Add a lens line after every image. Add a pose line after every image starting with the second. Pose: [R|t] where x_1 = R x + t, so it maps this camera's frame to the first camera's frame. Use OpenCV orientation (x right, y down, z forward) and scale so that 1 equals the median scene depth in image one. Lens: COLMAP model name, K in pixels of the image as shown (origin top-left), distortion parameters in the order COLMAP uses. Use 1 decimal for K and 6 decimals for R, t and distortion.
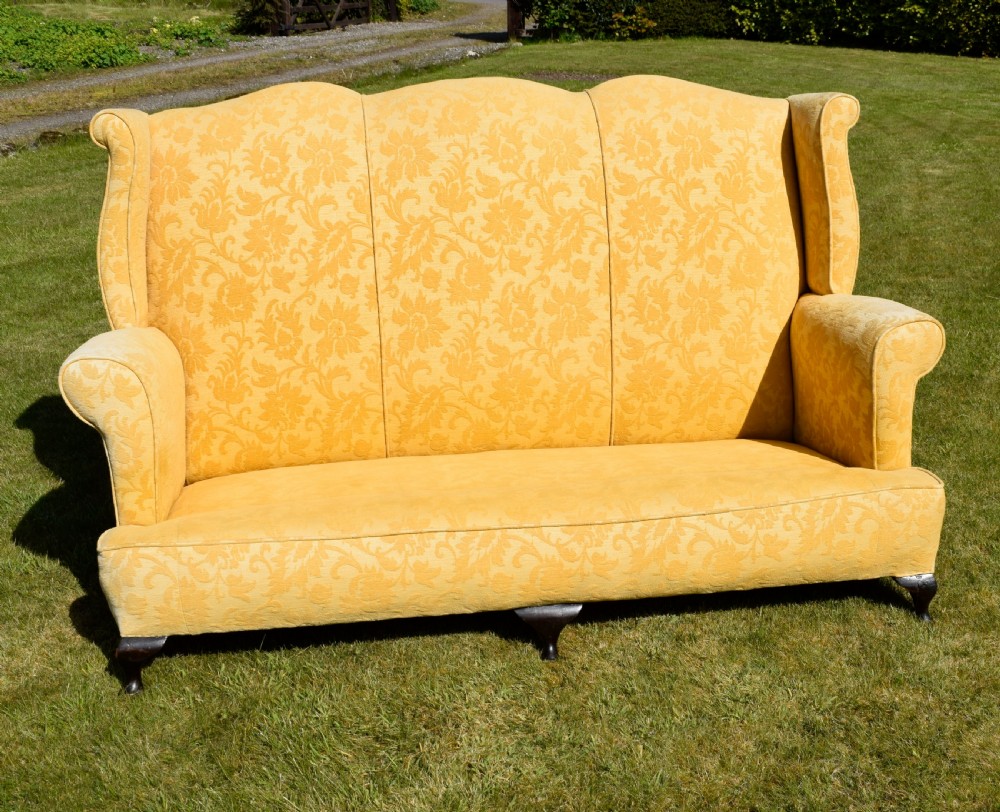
lens RADIAL K [[1392.4, 0, 541.4], [0, 1392.4, 411.0], [0, 0, 1]] dist [-0.022117, 0.000000]
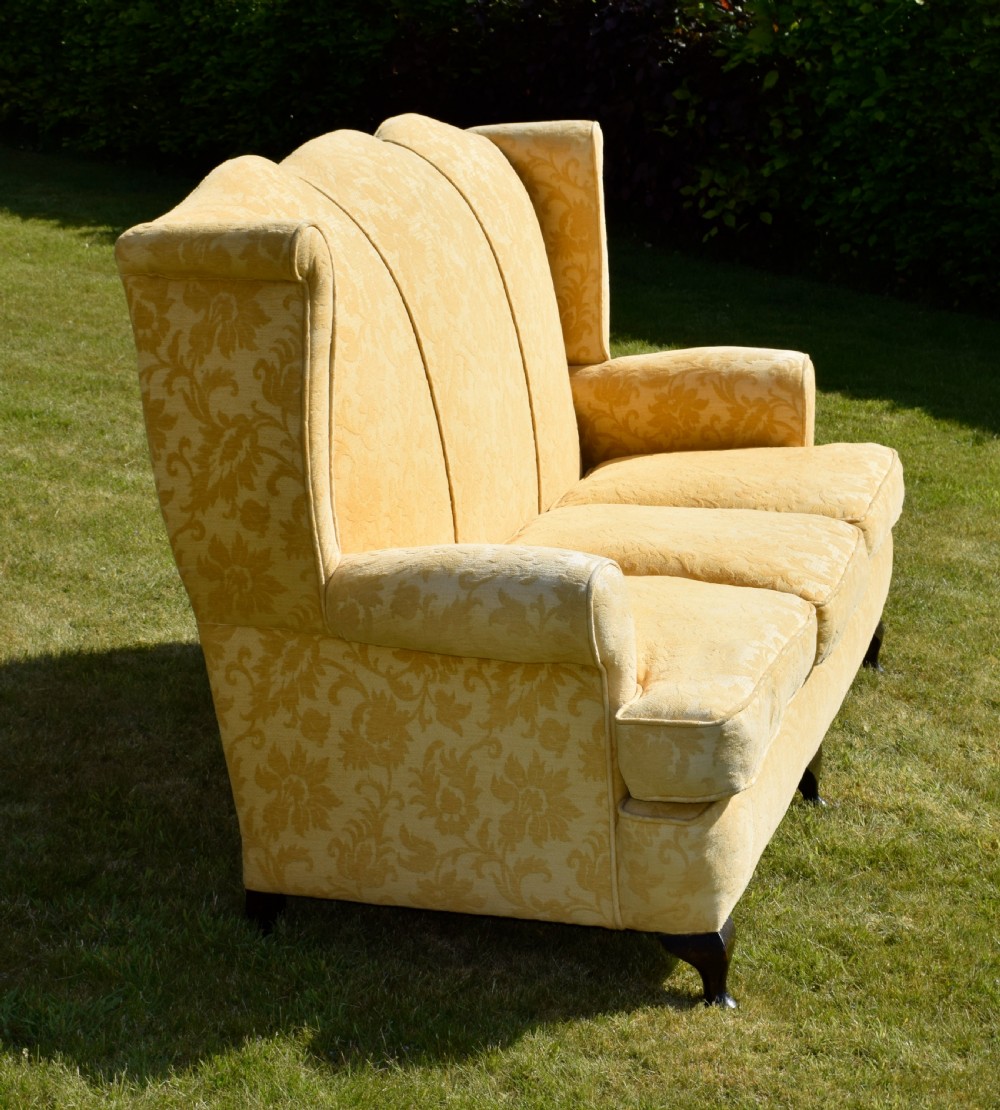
lens RADIAL K [[2478.9, 0, 502.6], [0, 2478.9, 552.9], [0, 0, 1]] dist [-0.022125, 0.000000]
pose [[0.441307, -0.215394, 0.871122, -1.205320], [0.238500, 0.964004, 0.117537, -0.171623], [-0.865082, 0.155893, 0.476793, 0.386562]]
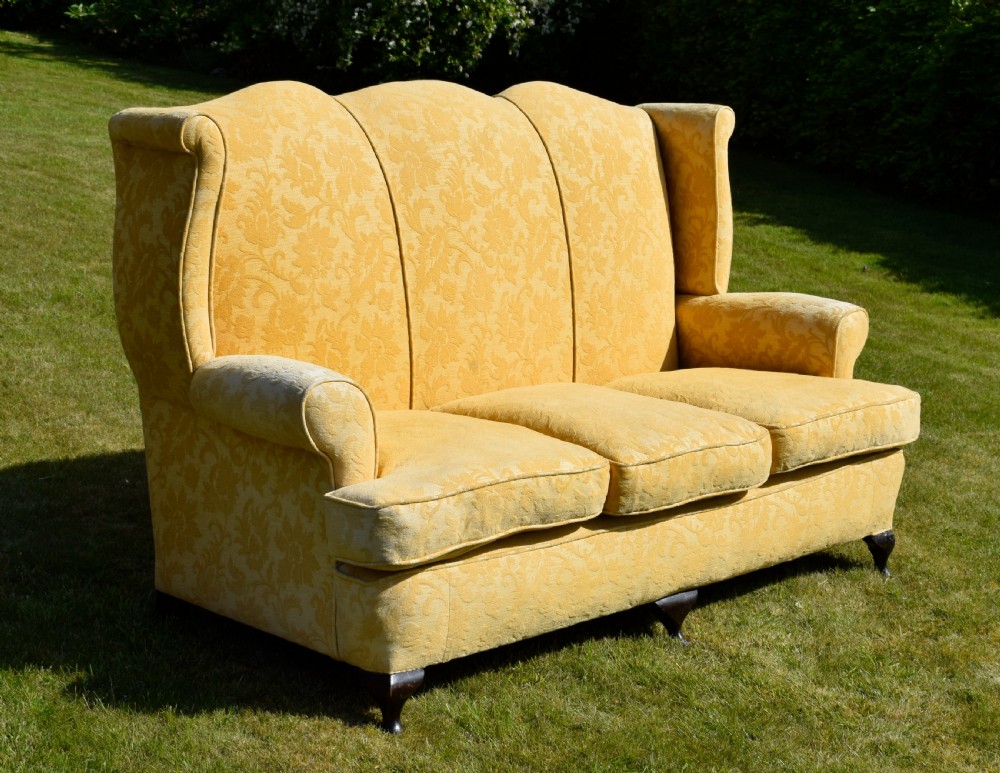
lens RADIAL K [[1983.2, 0, 544.6], [0, 1983.2, 422.5], [0, 0, 1]] dist [-0.014417, 0.000000]
pose [[0.791891, -0.075792, 0.605941, -0.864261], [0.099193, 0.995055, -0.005169, 0.008642], [-0.602553, 0.064198, 0.795493, -0.119794]]
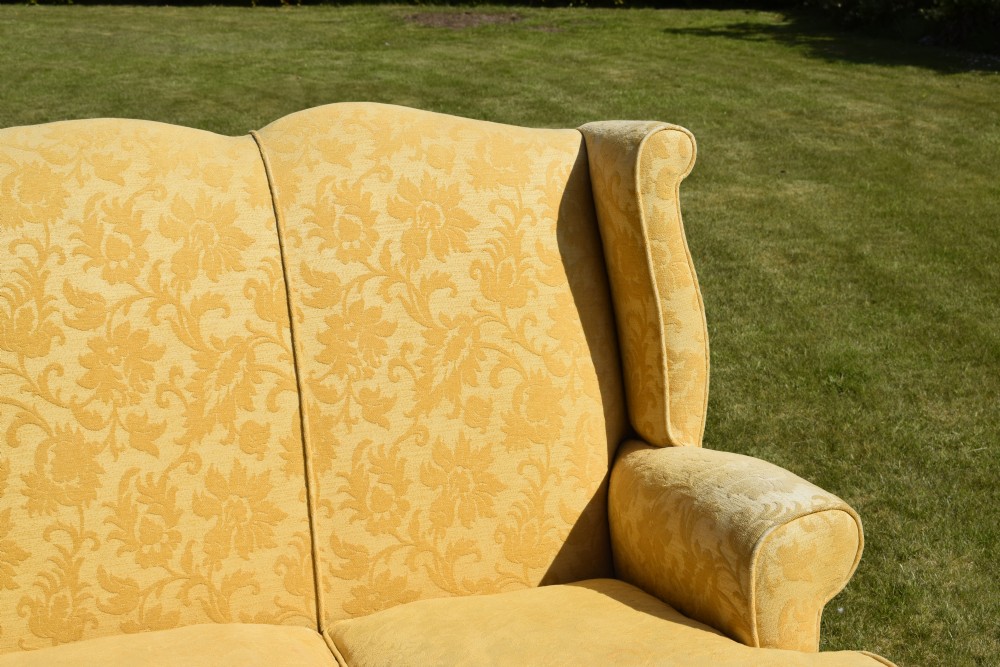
lens RADIAL K [[1745.0, 0, 499.0], [0, 1745.0, 342.2], [0, 0, 1]] dist [-0.013918, 0.000000]
pose [[0.992368, -0.055418, 0.110161, 0.053892], [0.061233, 0.996865, -0.050117, -0.101286], [-0.107038, 0.056480, 0.992649, 0.253994]]
